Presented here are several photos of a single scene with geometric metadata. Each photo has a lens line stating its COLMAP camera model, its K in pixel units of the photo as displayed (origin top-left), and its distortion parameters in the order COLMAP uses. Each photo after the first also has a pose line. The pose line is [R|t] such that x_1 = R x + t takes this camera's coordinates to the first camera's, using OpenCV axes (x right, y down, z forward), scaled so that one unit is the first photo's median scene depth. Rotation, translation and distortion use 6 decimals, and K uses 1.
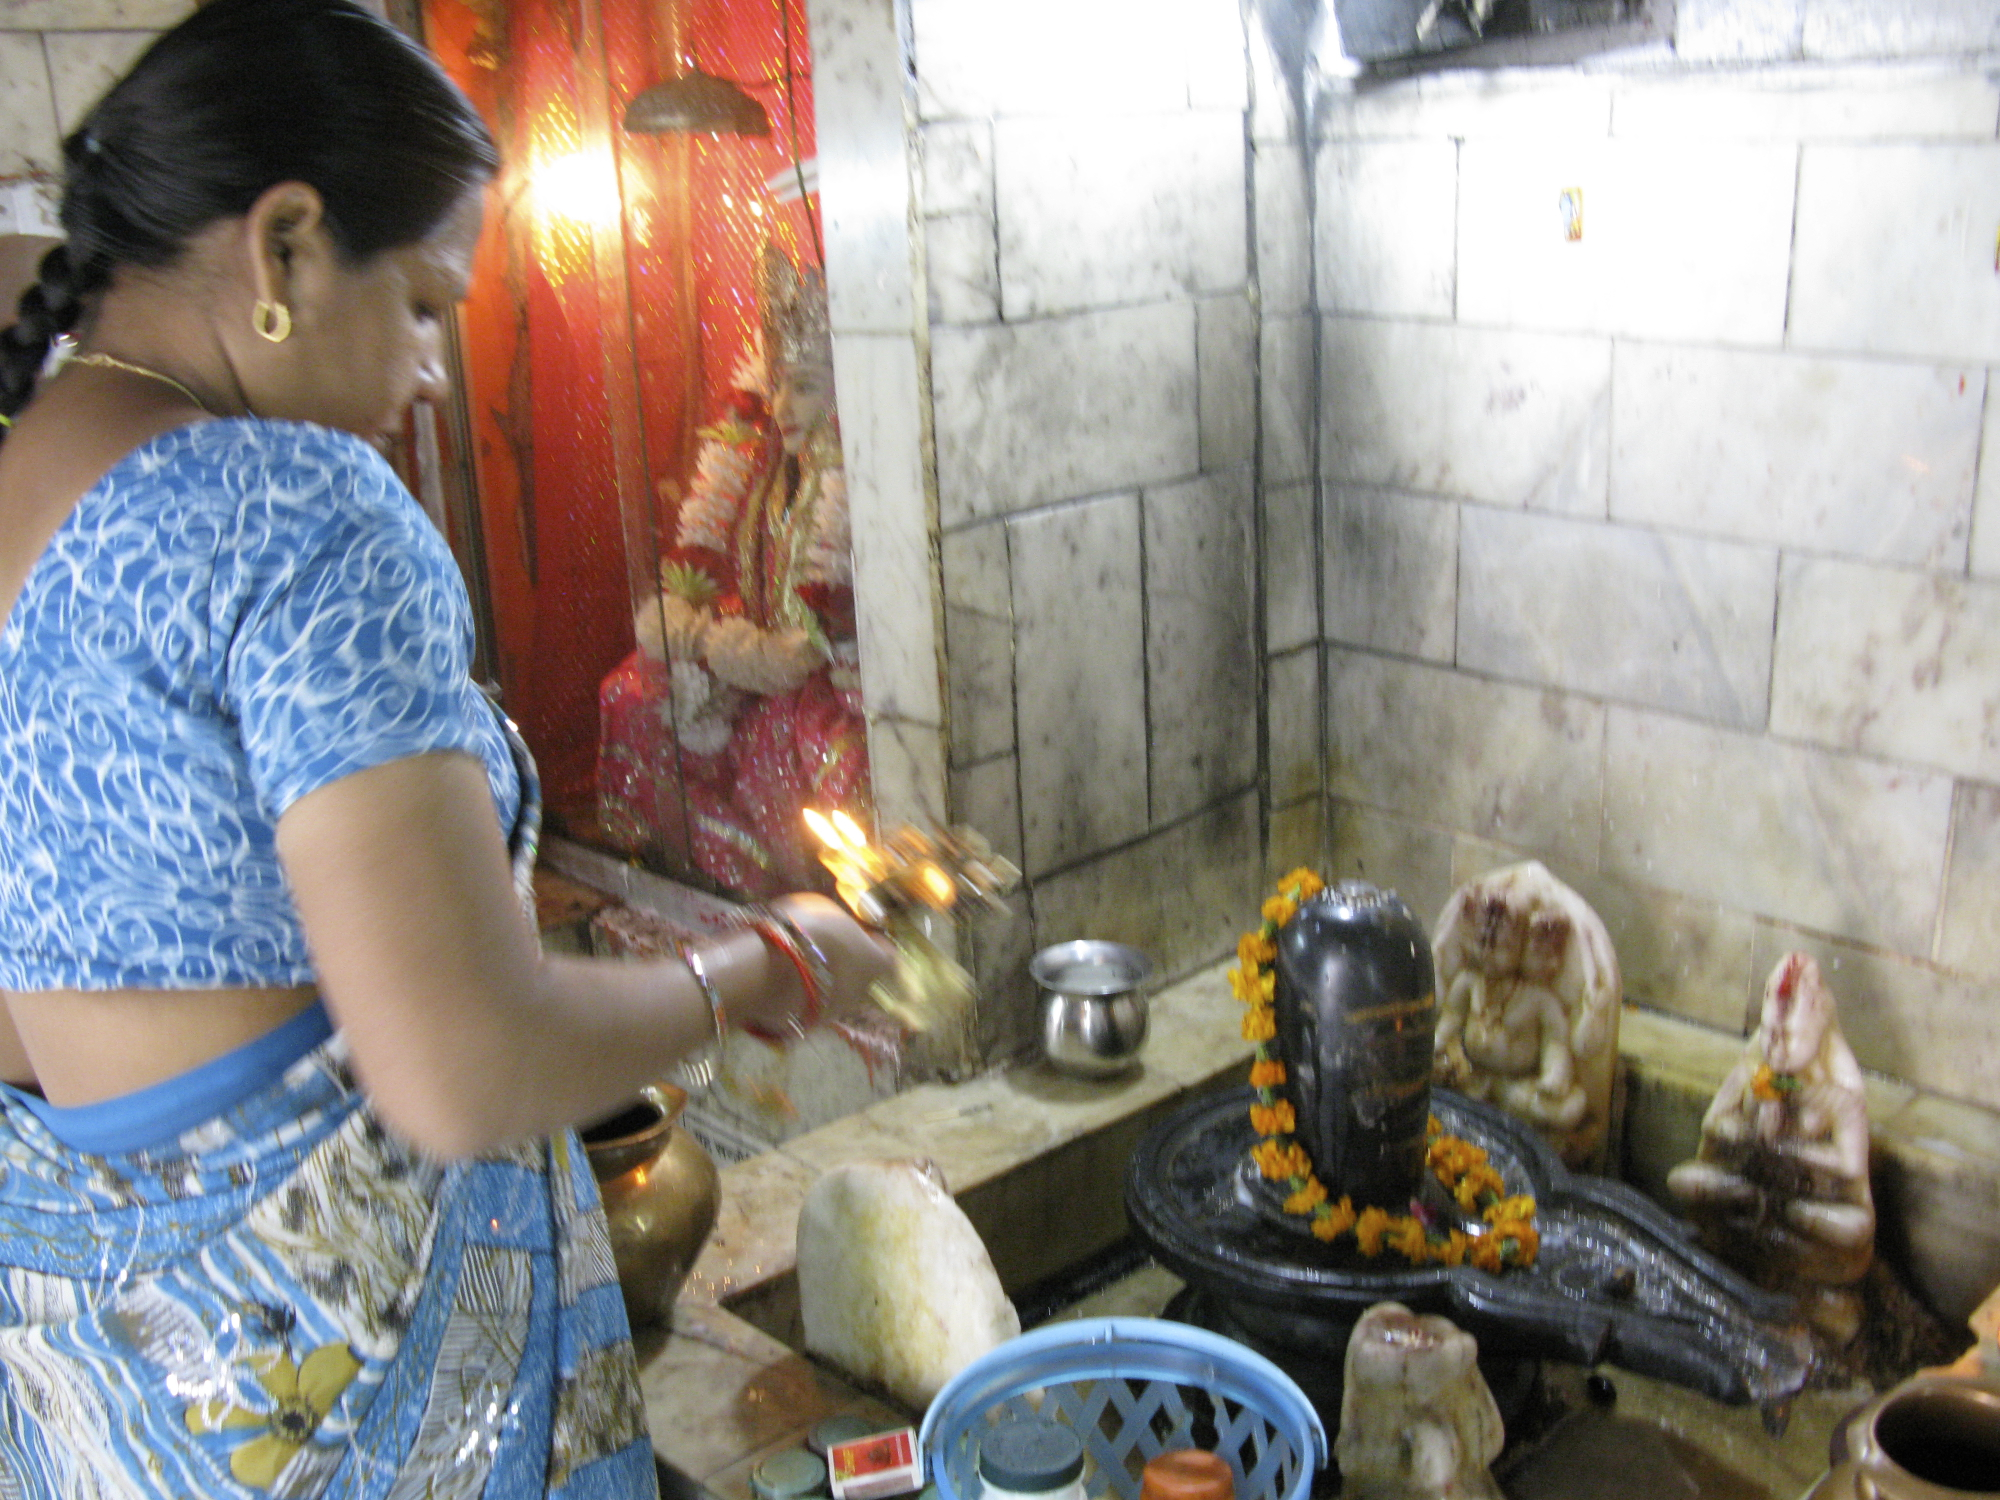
lens RADIAL K [[2053.8, 0, 1006.7], [0, 2053.8, 773.9], [0, 0, 1]] dist [-0.202127, 0.253116]
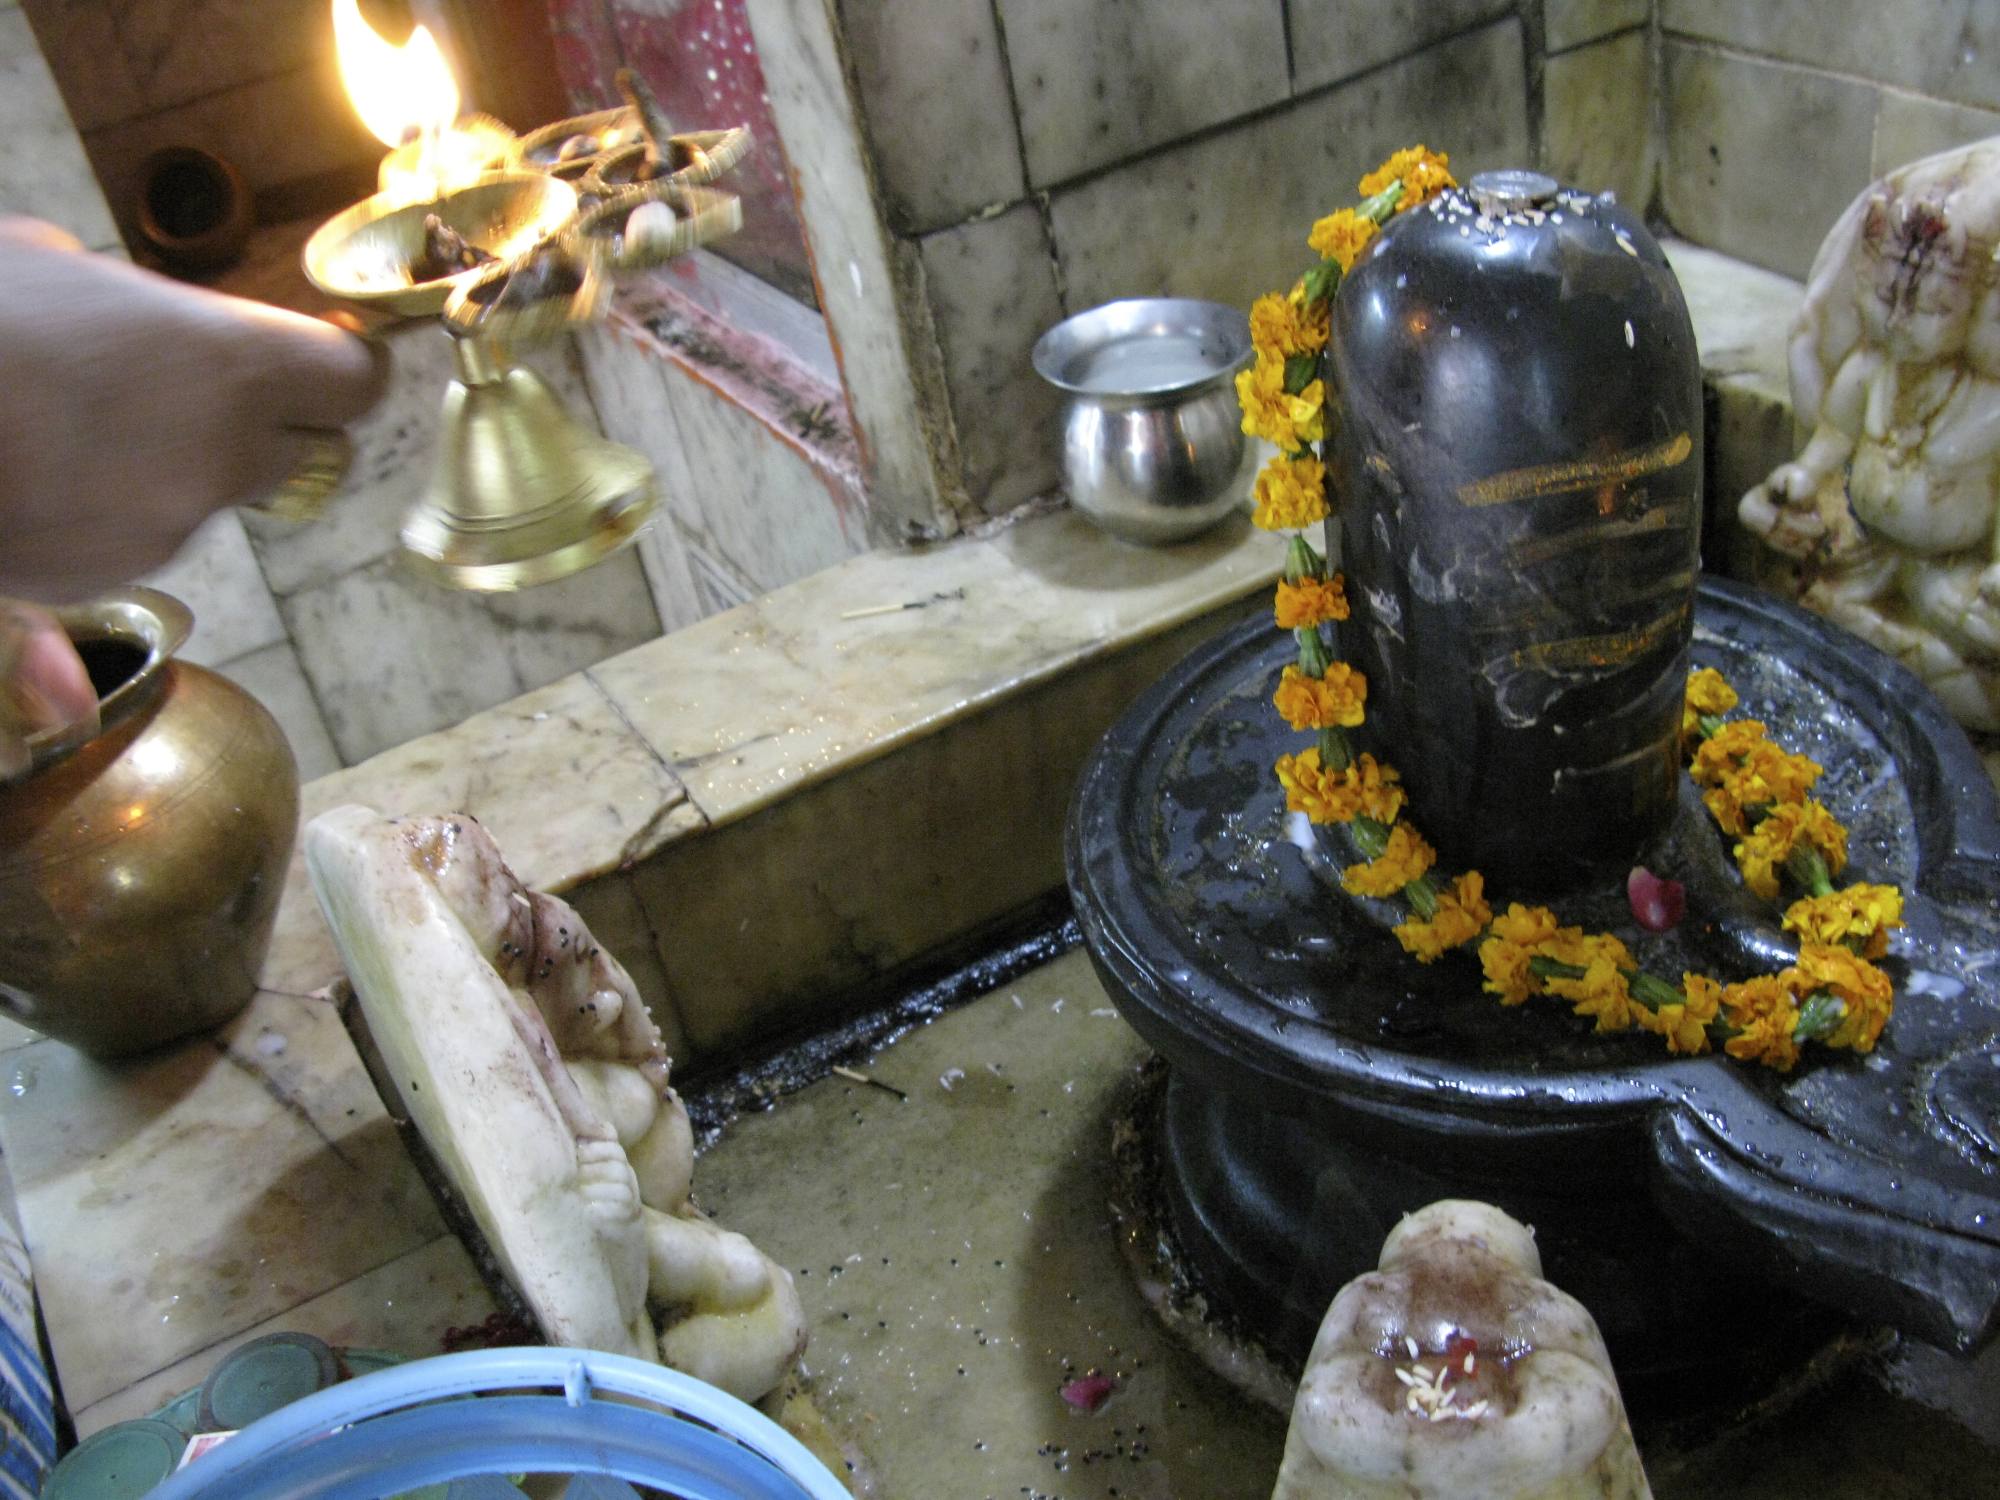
lens RADIAL K [[2053.8, 0, 1006.7], [0, 2053.8, 773.9], [0, 0, 1]] dist [-0.202127, 0.253116]
pose [[0.968809, 0.035074, -0.245315, 0.165240], [0.045581, 0.947823, 0.315523, 0.033389], [0.243582, -0.316863, 0.916660, 0.516679]]
